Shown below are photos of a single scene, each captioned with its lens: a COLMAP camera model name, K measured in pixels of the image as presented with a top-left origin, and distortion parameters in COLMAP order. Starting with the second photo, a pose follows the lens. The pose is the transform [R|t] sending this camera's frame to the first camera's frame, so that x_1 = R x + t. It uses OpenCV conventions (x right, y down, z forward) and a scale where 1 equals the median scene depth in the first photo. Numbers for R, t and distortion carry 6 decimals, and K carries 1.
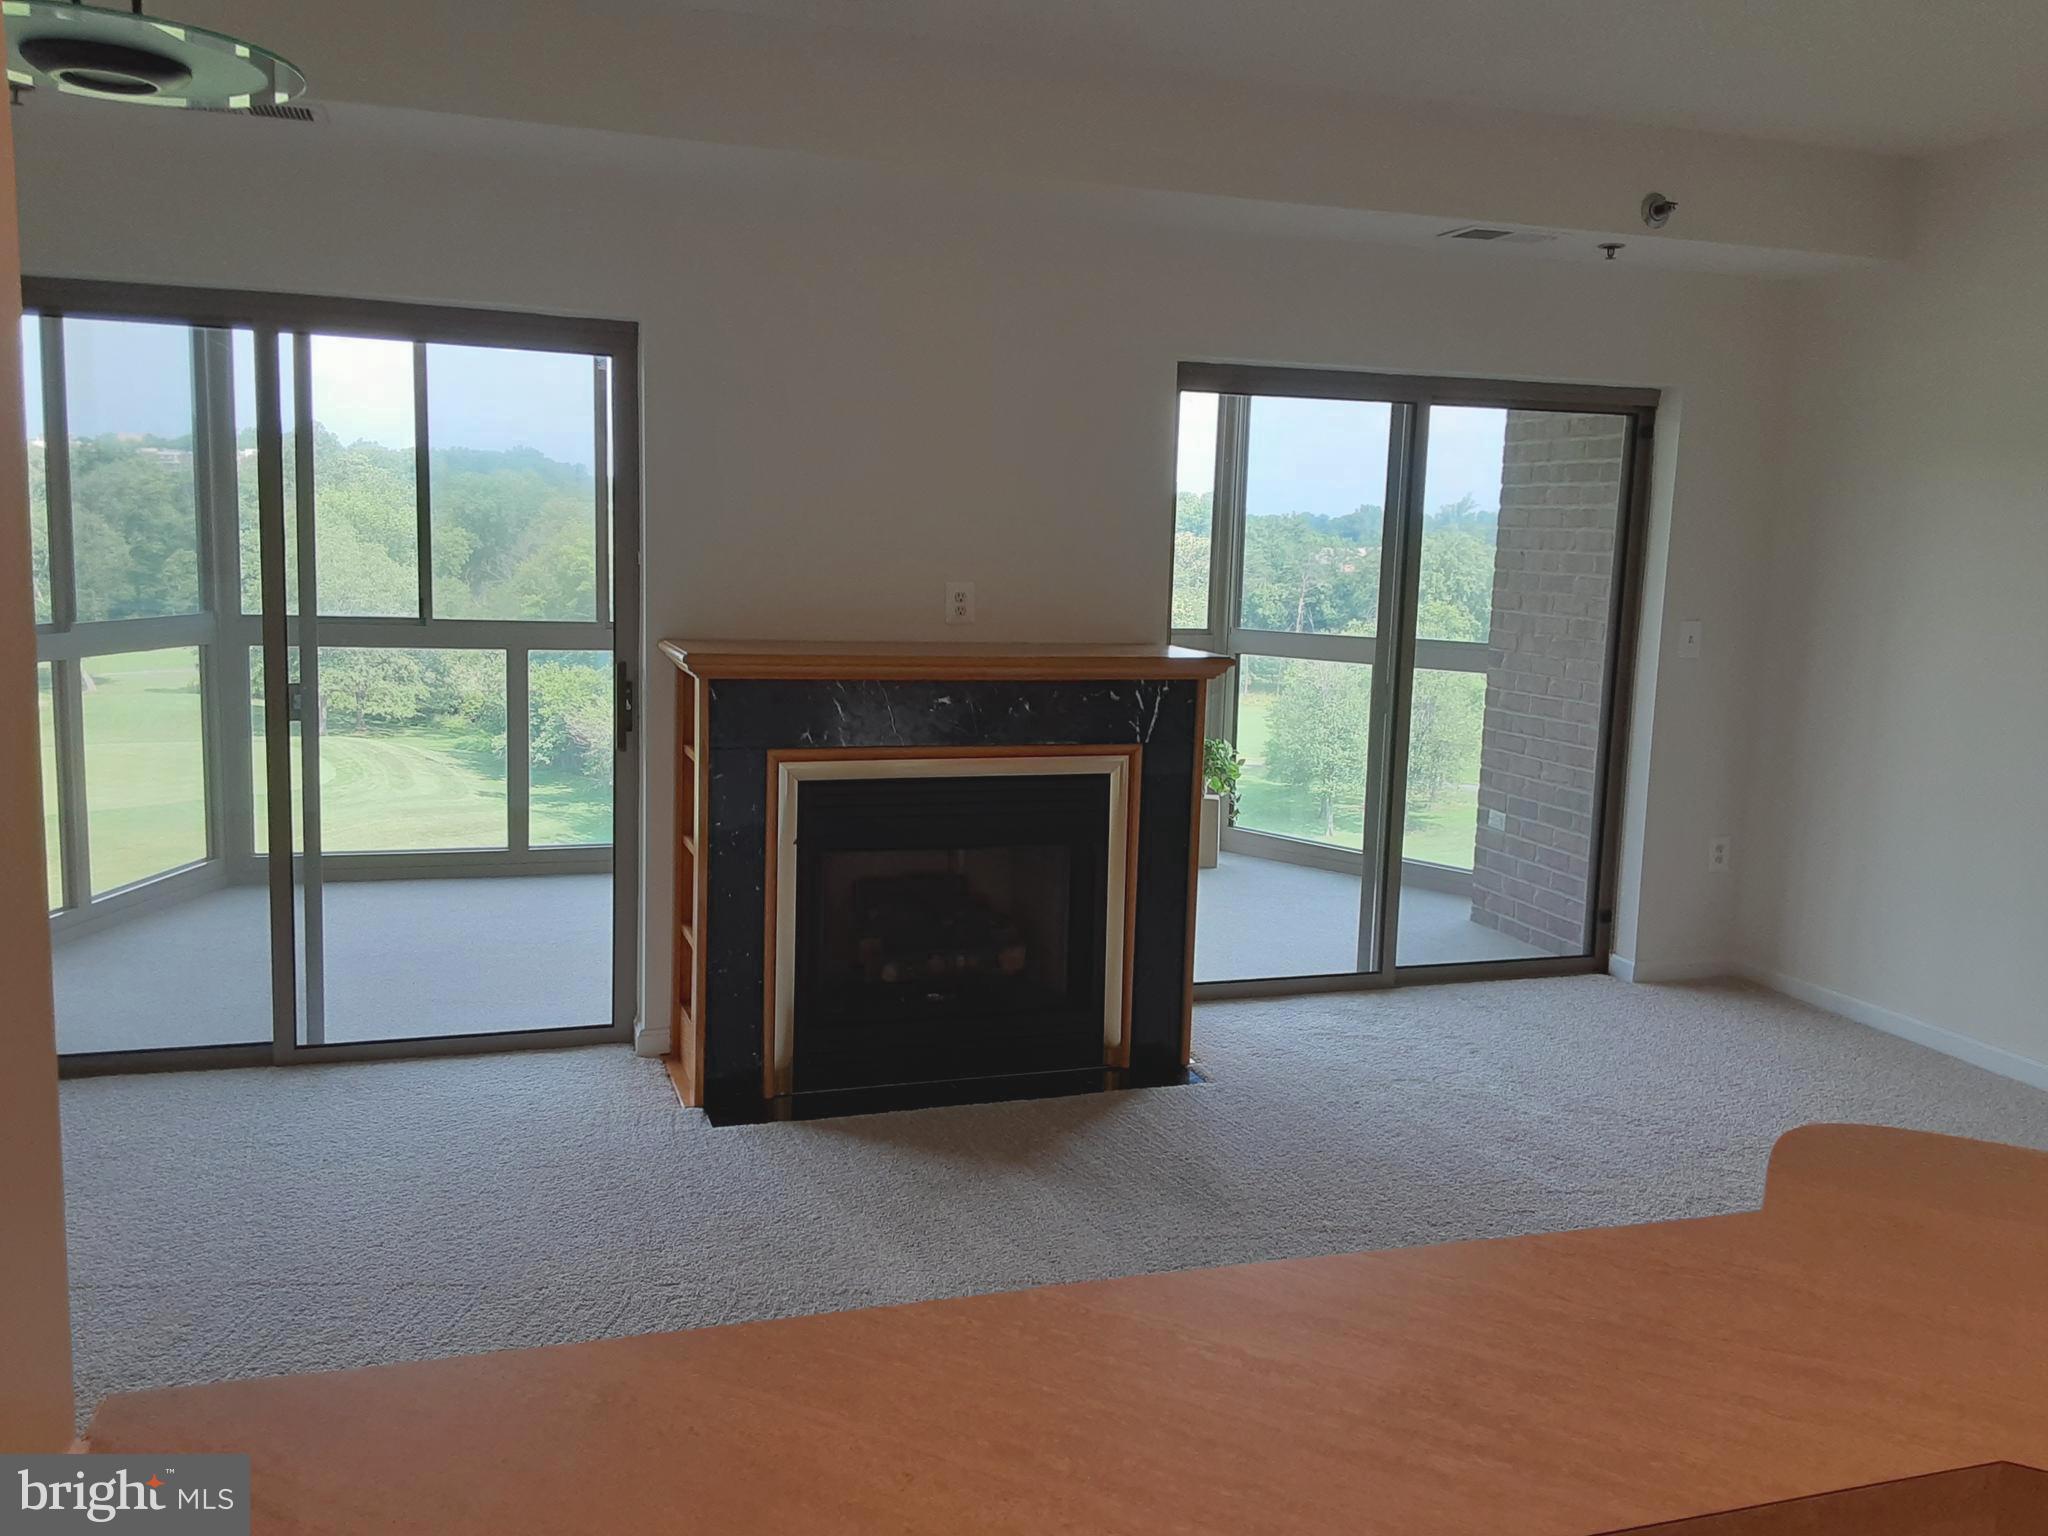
lens RADIAL K [[1657.8, 0, 1032.8], [0, 1657.8, 750.7], [0, 0, 1]] dist [0.144477, -0.186649]
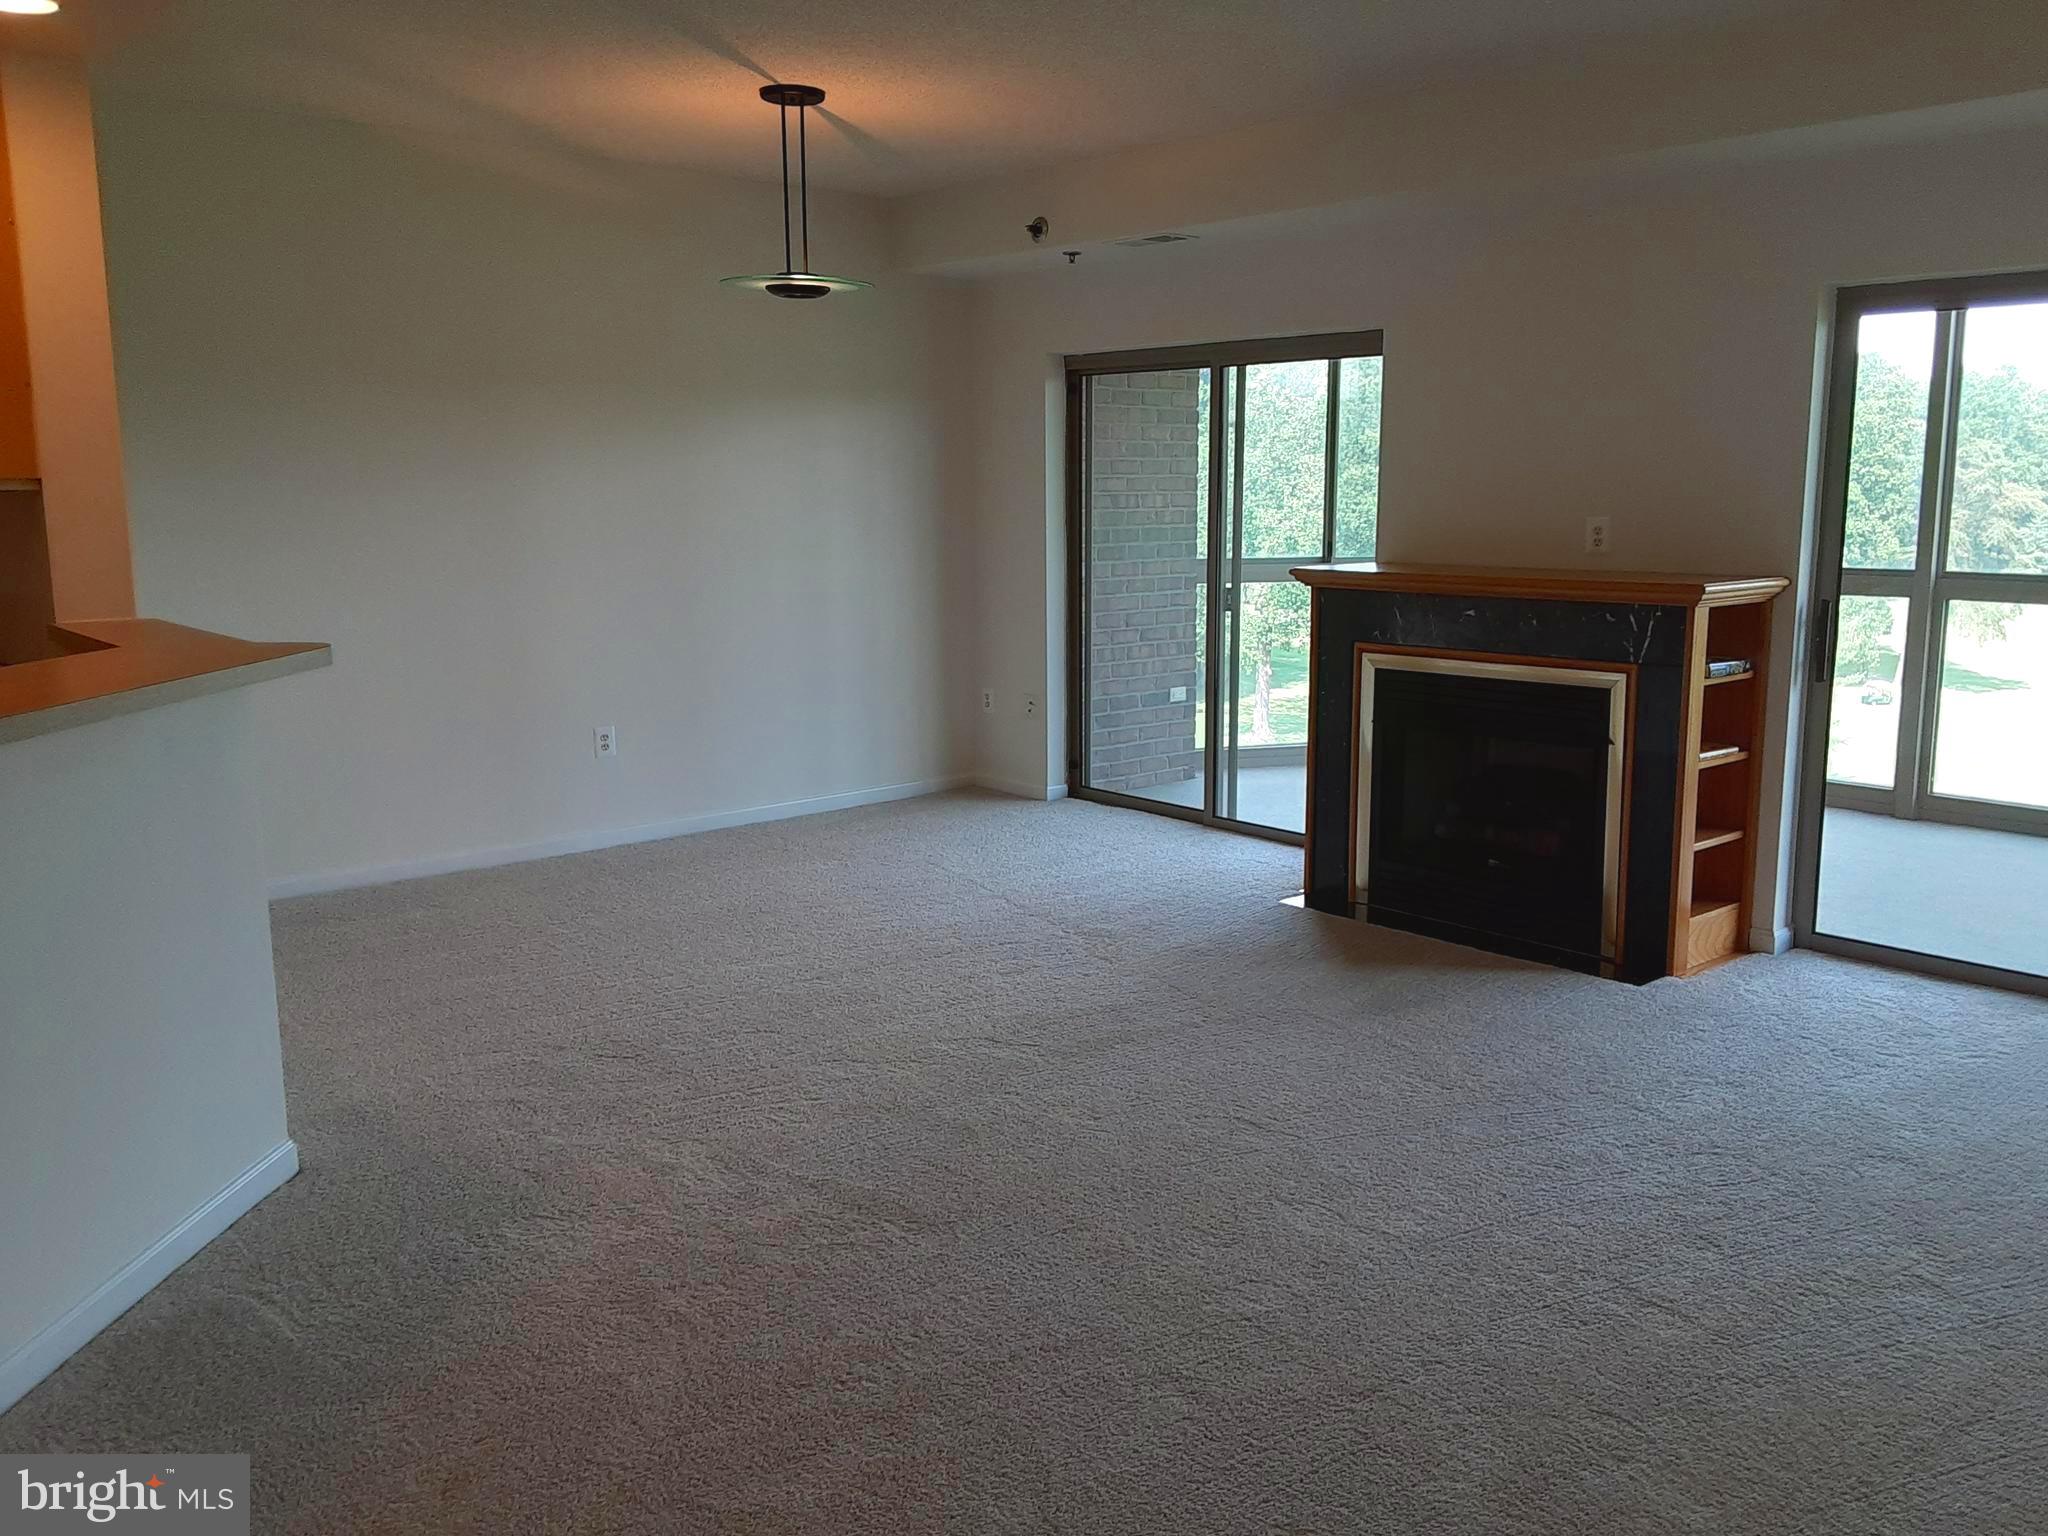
lens RADIAL K [[1657.8, 0, 1032.8], [0, 1657.8, 750.7], [0, 0, 1]] dist [0.144477, -0.186649]
pose [[0.390835, 0.115744, -0.913154, 0.918414], [-0.107278, 0.991029, 0.079700, 0.006604], [0.914188, 0.066812, 0.399746, 0.210505]]
